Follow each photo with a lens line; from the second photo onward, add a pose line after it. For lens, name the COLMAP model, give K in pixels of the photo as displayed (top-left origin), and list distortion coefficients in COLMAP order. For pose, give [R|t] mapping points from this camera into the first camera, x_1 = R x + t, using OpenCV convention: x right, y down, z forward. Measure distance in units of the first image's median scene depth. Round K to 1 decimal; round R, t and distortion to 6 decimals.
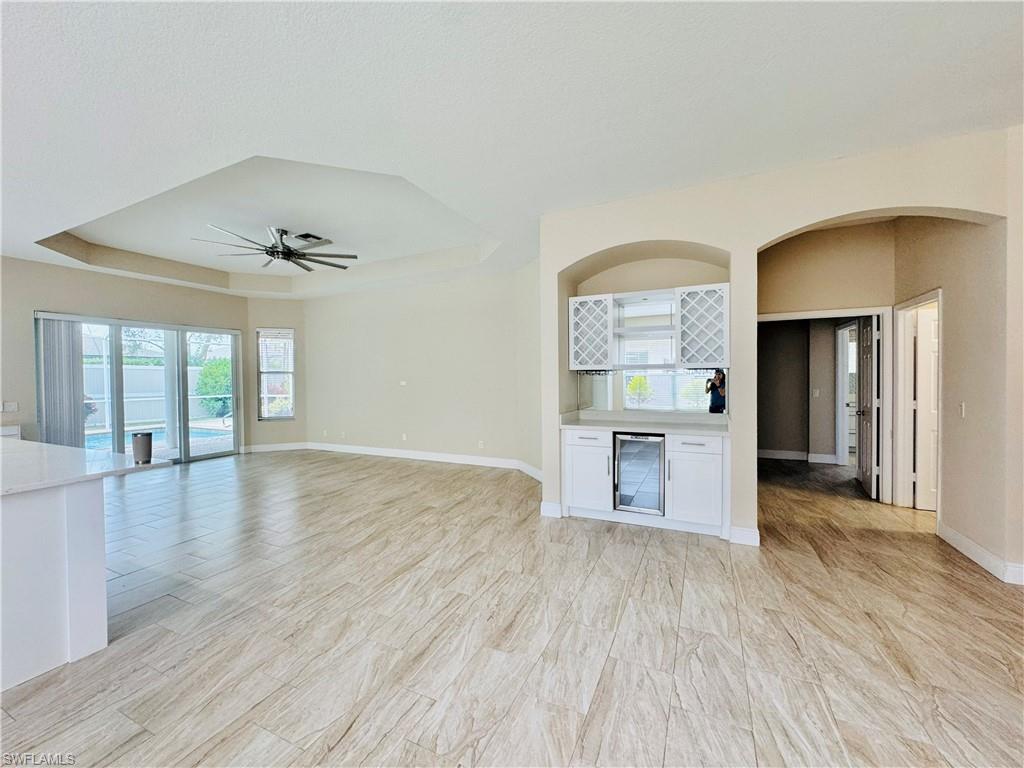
lens RADIAL K [[410.5, 0, 510.6], [0, 410.5, 383.1], [0, 0, 1]] dist [-0.005836, 0.000443]
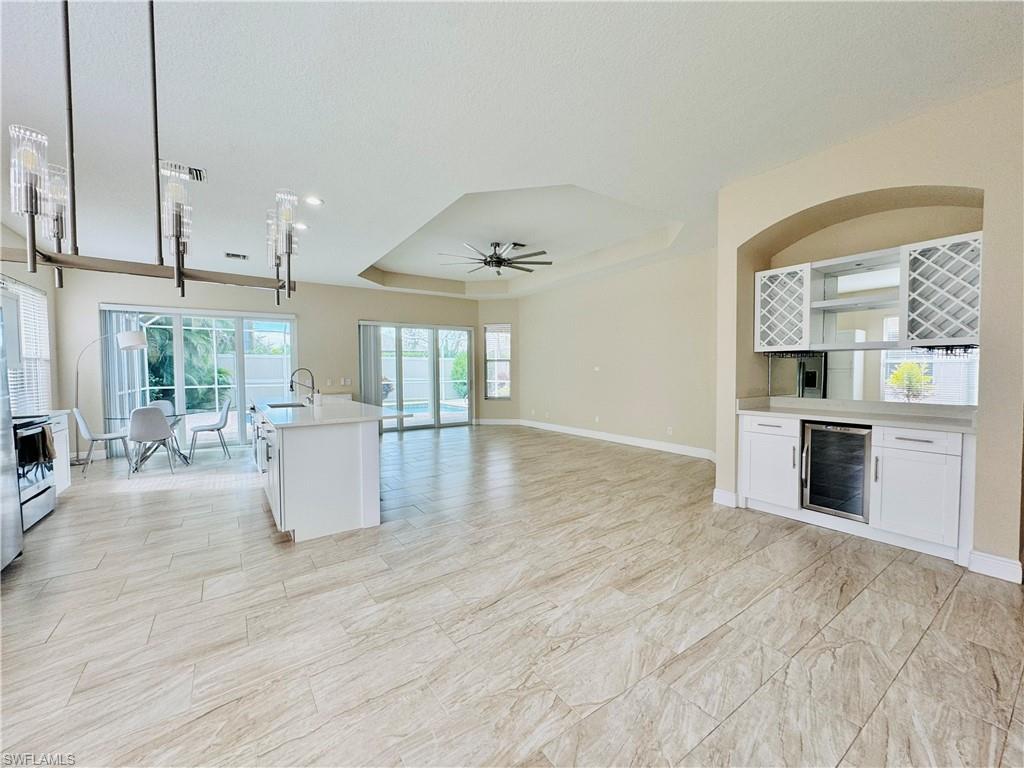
lens RADIAL K [[410.5, 0, 509.5], [0, 410.5, 383.0], [0, 0, 1]] dist [-0.005836, 0.000443]
pose [[0.866561, 0.019895, -0.498674, 0.153720], [-0.008300, 0.999641, 0.025458, 0.023052], [0.499002, -0.017922, 0.866416, -0.084763]]
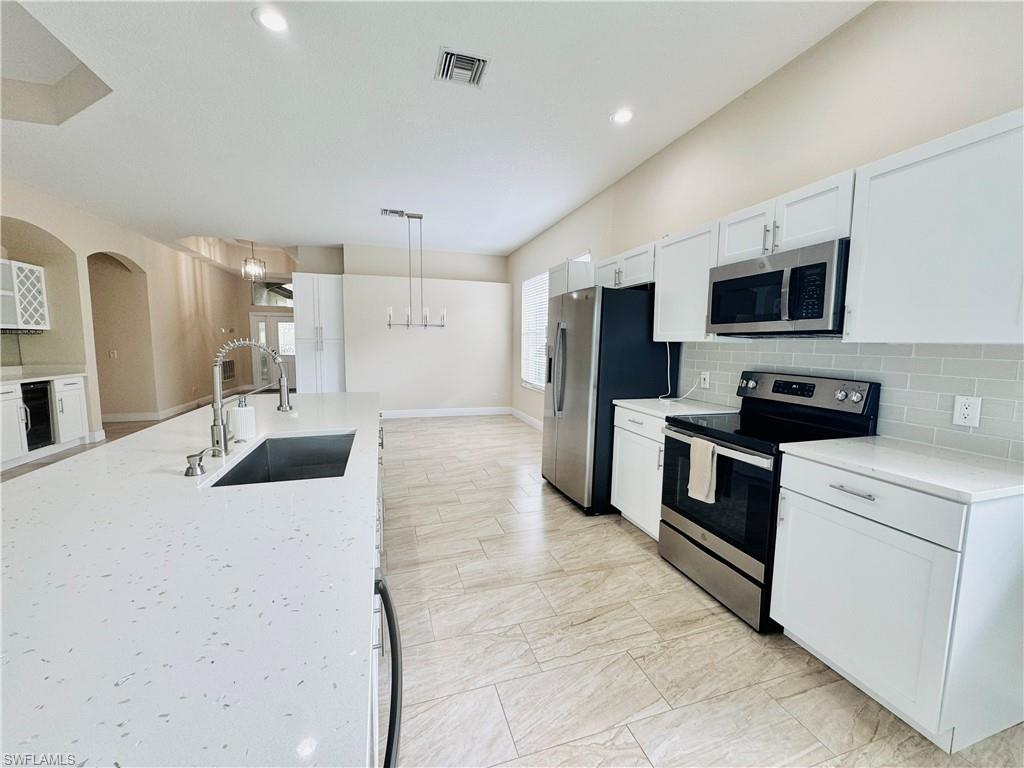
lens RADIAL K [[410.5, 0, 512.3], [0, 410.5, 384.1], [0, 0, 1]] dist [-0.005836, 0.000443]
pose [[-0.681063, -0.069682, 0.728902, -1.601934], [0.010176, 0.994465, 0.104577, 0.016754], [-0.732155, 0.078641, -0.676584, 0.825818]]
